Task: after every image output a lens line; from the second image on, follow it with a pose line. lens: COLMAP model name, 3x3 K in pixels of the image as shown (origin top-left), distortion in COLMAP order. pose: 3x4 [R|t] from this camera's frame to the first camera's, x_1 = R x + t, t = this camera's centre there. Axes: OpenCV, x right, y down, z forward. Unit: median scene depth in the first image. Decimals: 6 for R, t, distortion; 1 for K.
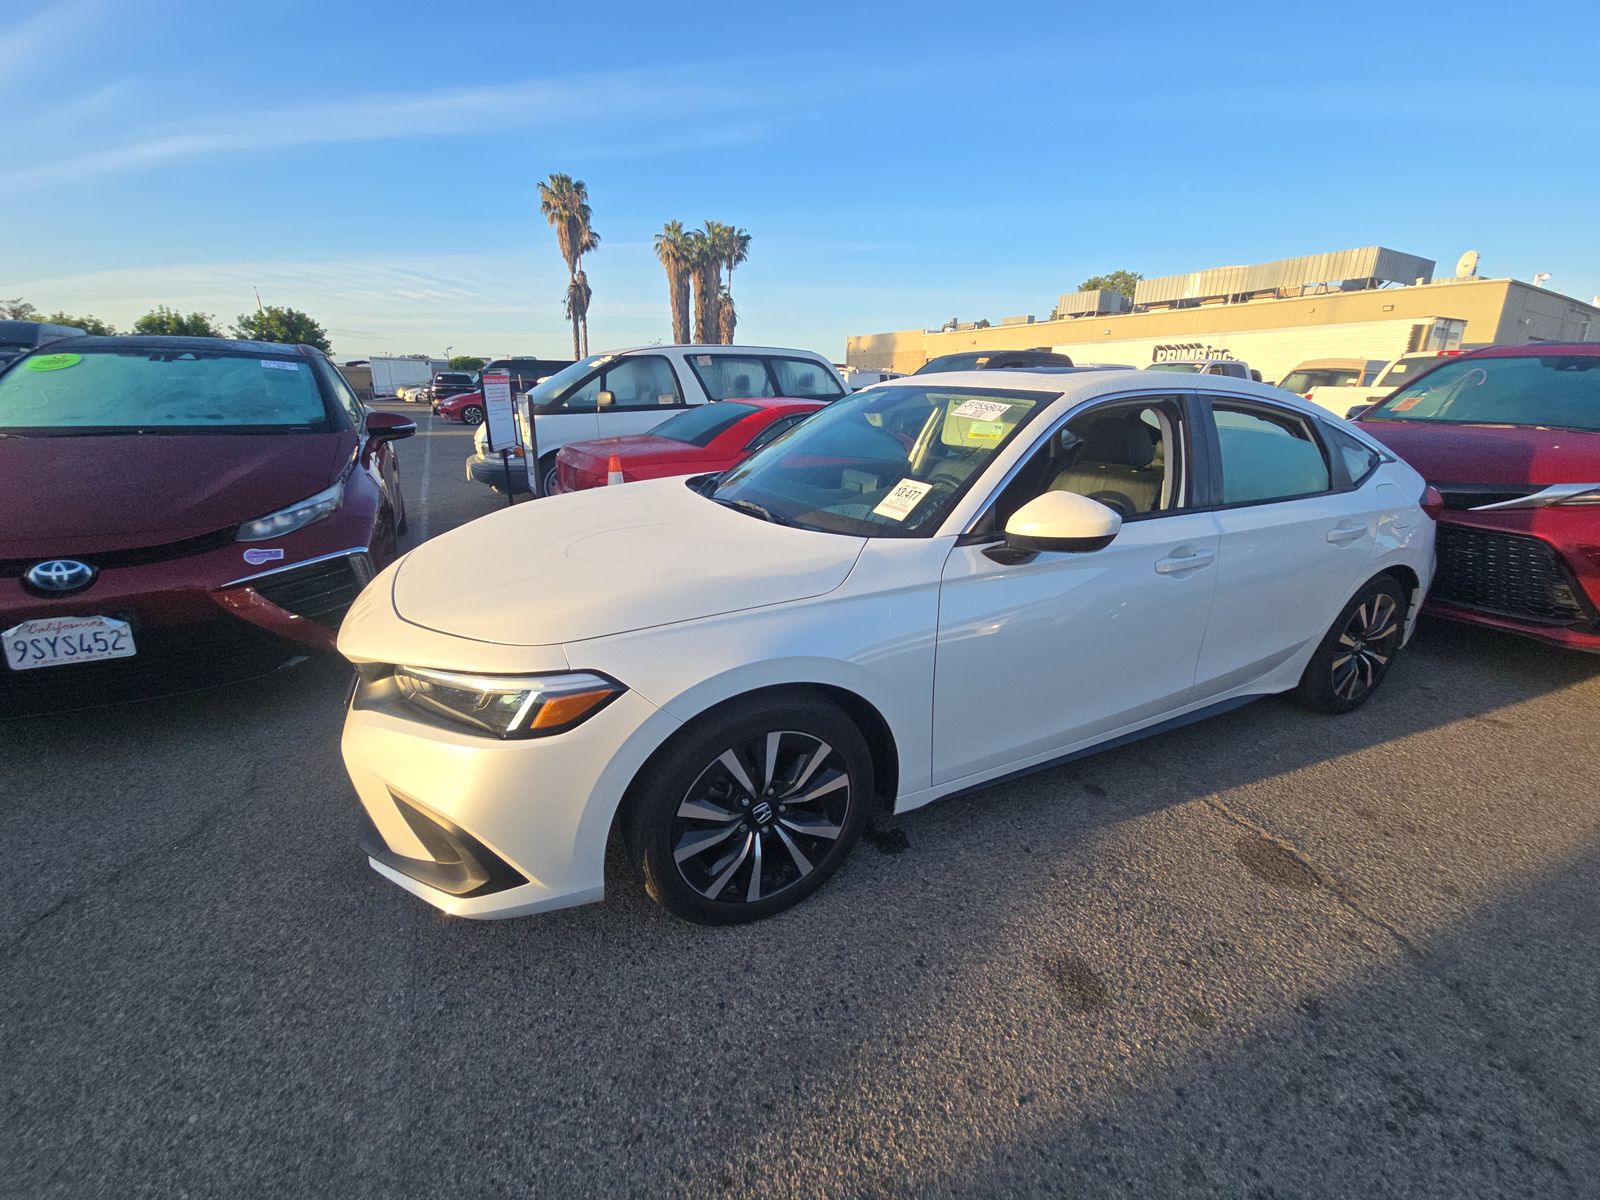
lens RADIAL K [[661.6, 0, 788.4], [0, 661.6, 604.5], [0, 0, 1]] dist [0.002657, -0.003644]
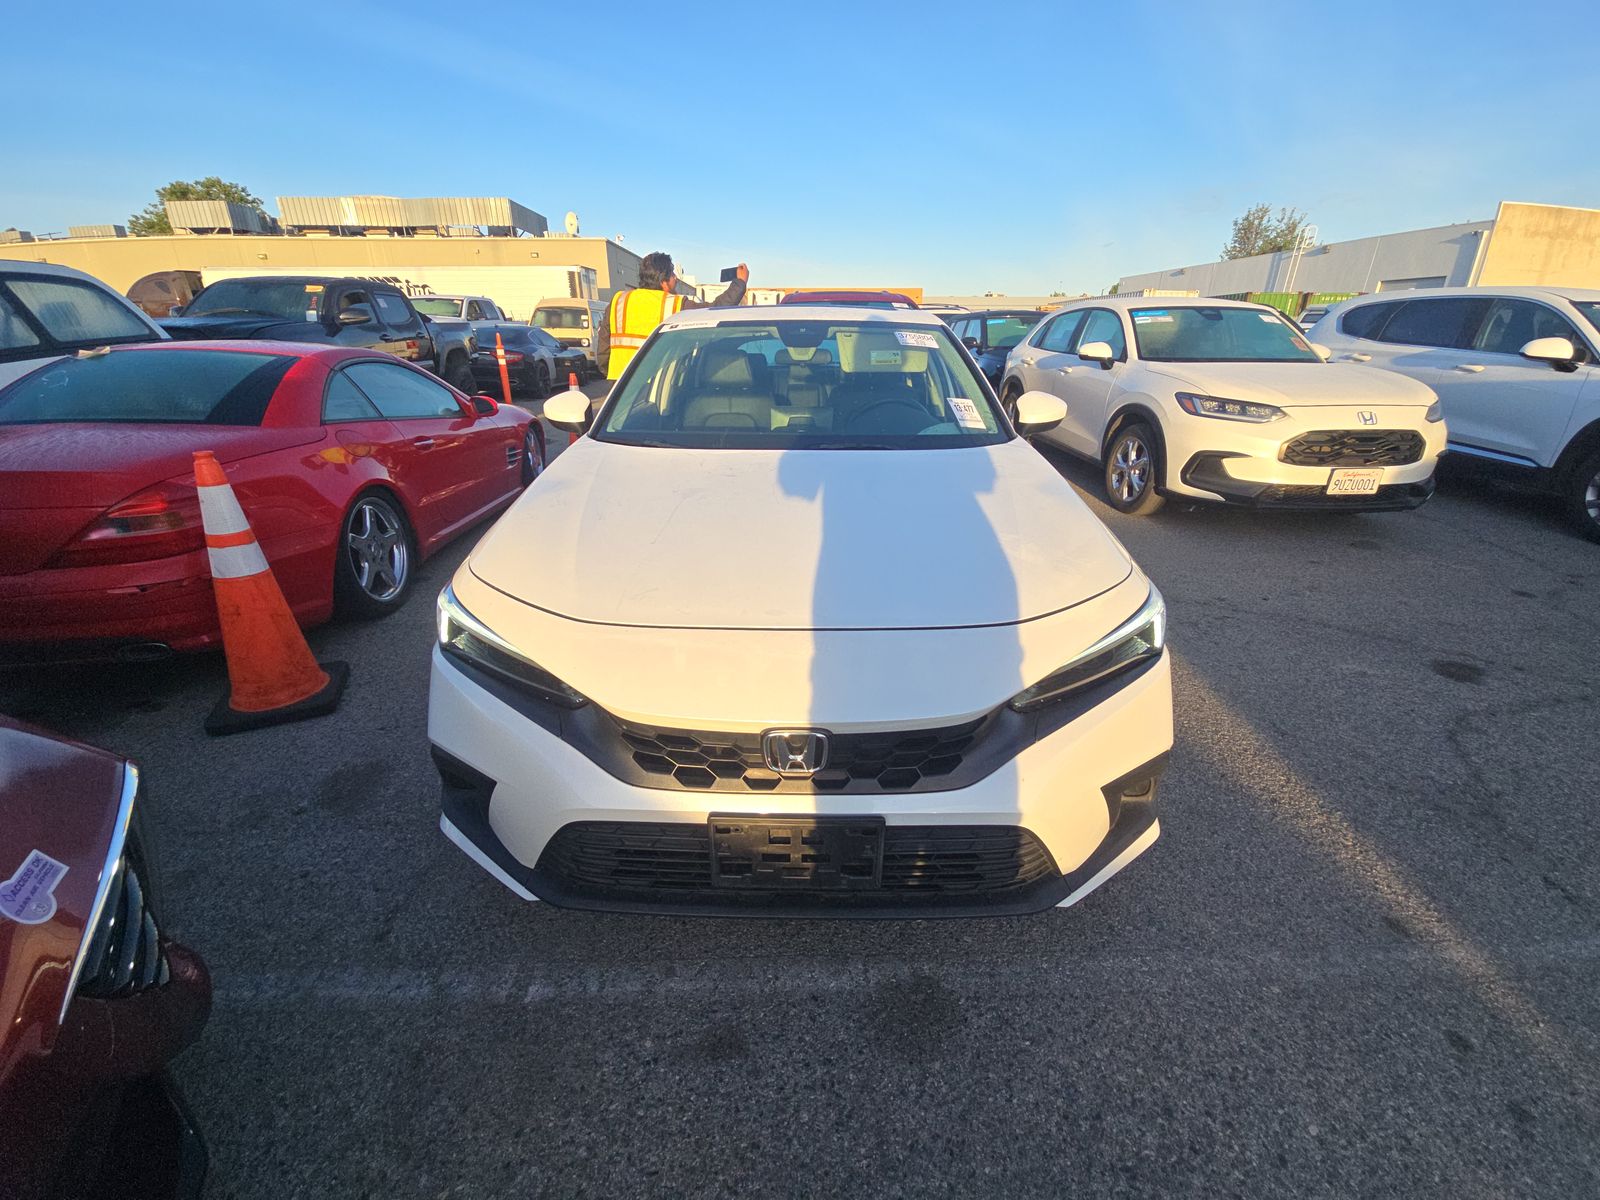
lens RADIAL K [[661.6, 0, 804.7], [0, 661.6, 604.6], [0, 0, 1]] dist [0.002657, -0.003644]
pose [[0.422564, -0.353012, 0.834759, -0.106108], [0.283306, 0.926323, 0.248322, -0.018919], [-0.860917, 0.131561, 0.491441, 0.066444]]
